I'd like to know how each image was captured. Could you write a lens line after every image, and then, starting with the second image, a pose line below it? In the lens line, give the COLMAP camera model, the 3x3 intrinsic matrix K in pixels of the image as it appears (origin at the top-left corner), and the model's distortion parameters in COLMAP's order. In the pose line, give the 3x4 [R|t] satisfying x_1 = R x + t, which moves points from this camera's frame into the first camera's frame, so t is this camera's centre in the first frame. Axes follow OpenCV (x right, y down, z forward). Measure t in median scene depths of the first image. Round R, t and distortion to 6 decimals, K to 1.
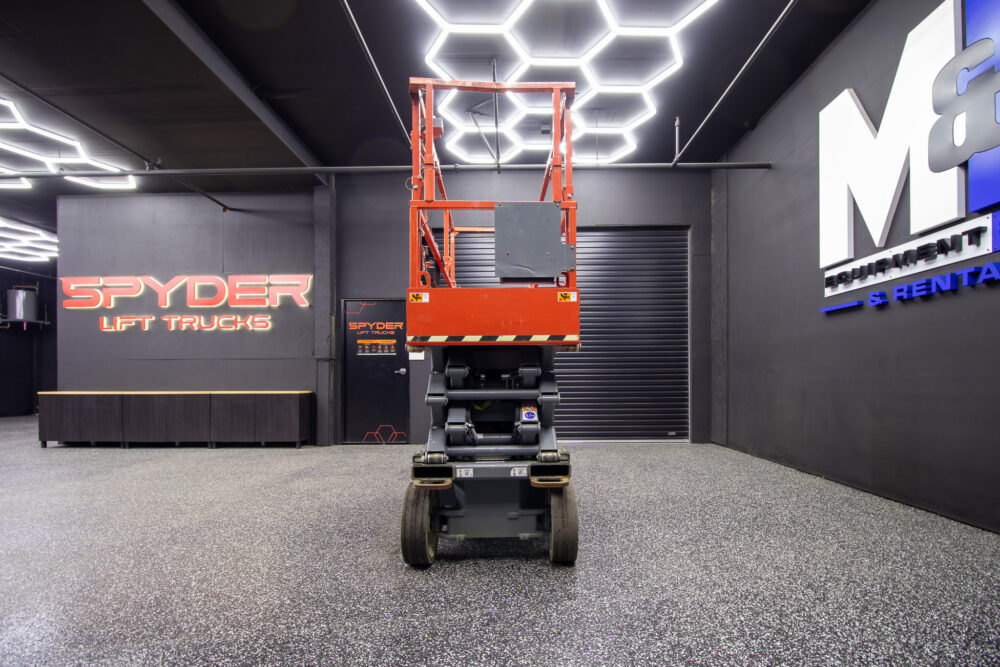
lens RADIAL K [[496.4, 0, 513.7], [0, 496.4, 376.5], [0, 0, 1]] dist [-0.013782, -0.000950]
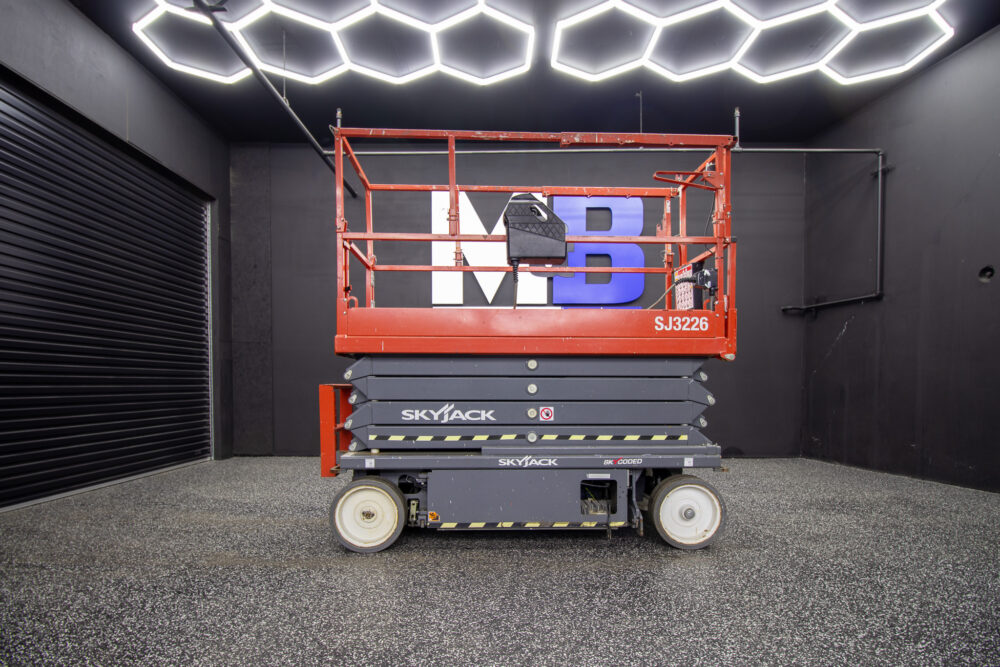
lens RADIAL K [[485.6, 0, 501.5], [0, 485.6, 395.9], [0, 0, 1]] dist [-0.010165, -0.000236]
pose [[-0.007214, -0.017524, 0.999820, -0.835370], [-0.007551, 0.999819, 0.017470, 0.012087], [-0.999945, -0.007423, -0.007345, 0.939032]]
